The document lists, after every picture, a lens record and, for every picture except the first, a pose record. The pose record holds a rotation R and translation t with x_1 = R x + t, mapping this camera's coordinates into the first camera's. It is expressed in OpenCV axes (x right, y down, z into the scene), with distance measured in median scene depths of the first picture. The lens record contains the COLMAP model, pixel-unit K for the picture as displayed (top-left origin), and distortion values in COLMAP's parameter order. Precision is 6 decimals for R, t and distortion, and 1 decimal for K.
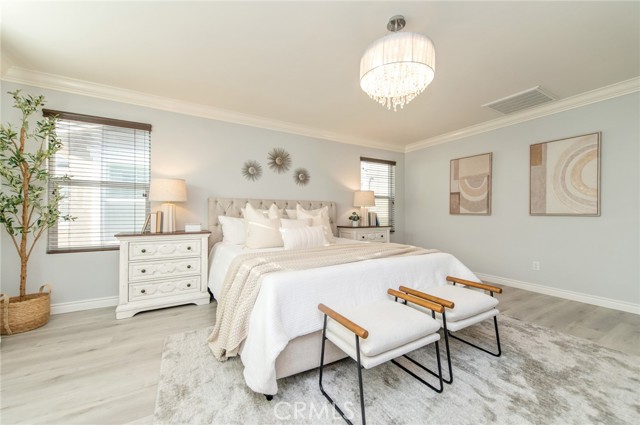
lens RADIAL K [[249.5, 0, 322.3], [0, 249.5, 211.6], [0, 0, 1]] dist [0.009839, -0.002435]
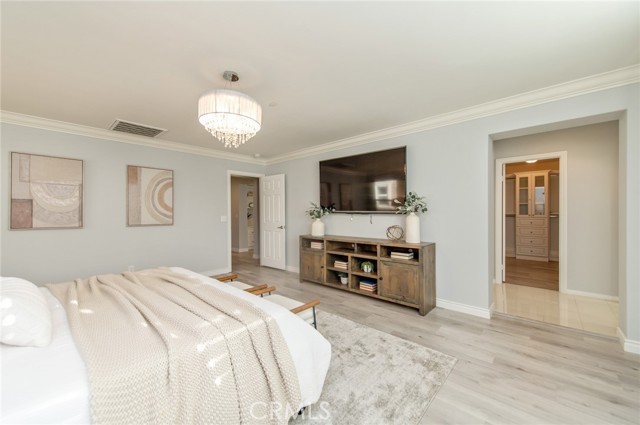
lens RADIAL K [[249.5, 0, 319.9], [0, 249.5, 211.5], [0, 0, 1]] dist [0.009839, -0.002435]
pose [[-0.303190, -0.000619, 0.952930, -0.469243], [-0.009023, 0.999957, -0.002222, -0.053787], [-0.952888, -0.009272, -0.303182, 0.470029]]
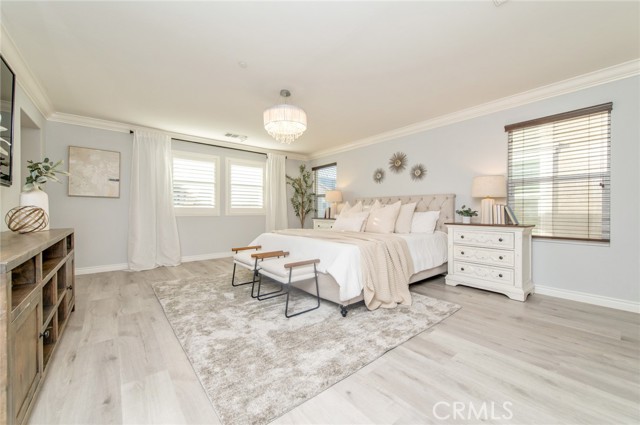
lens RADIAL K [[249.5, 0, 322.8], [0, 249.5, 211.3], [0, 0, 1]] dist [0.009839, -0.002435]
pose [[0.166833, 0.002469, -0.985982, 0.940746], [0.008800, 0.999953, 0.003993, 0.015516], [0.985946, -0.009343, 0.166803, 0.461193]]
